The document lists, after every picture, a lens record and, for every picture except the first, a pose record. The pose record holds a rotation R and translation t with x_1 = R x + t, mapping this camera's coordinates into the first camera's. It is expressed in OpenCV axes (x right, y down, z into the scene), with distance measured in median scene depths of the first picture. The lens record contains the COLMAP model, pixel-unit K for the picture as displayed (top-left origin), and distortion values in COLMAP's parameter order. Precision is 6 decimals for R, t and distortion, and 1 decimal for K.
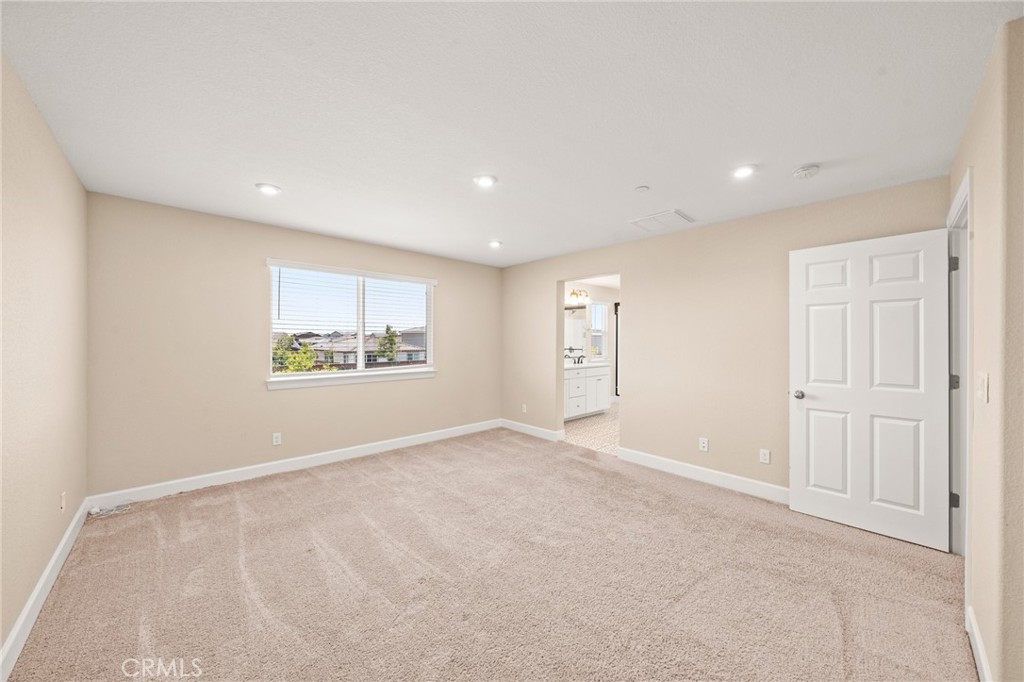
lens RADIAL K [[370.7, 0, 512.0], [0, 370.7, 341.0], [0, 0, 1]] dist [0.000232, 0.000099]
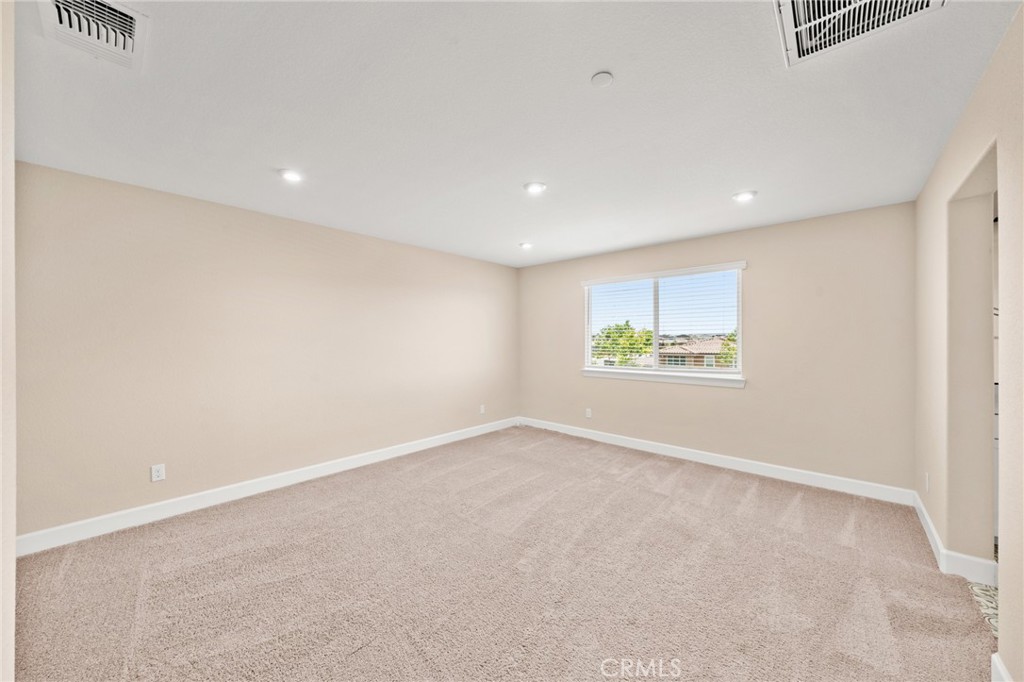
lens RADIAL K [[370.7, 0, 512.0], [0, 370.7, 341.0], [0, 0, 1]] dist [0.000232, 0.000099]
pose [[0.060537, -0.007088, -0.998141, 0.656727], [-0.006387, 0.999952, -0.007489, 0.012548], [0.998146, 0.006829, 0.060489, 0.600308]]
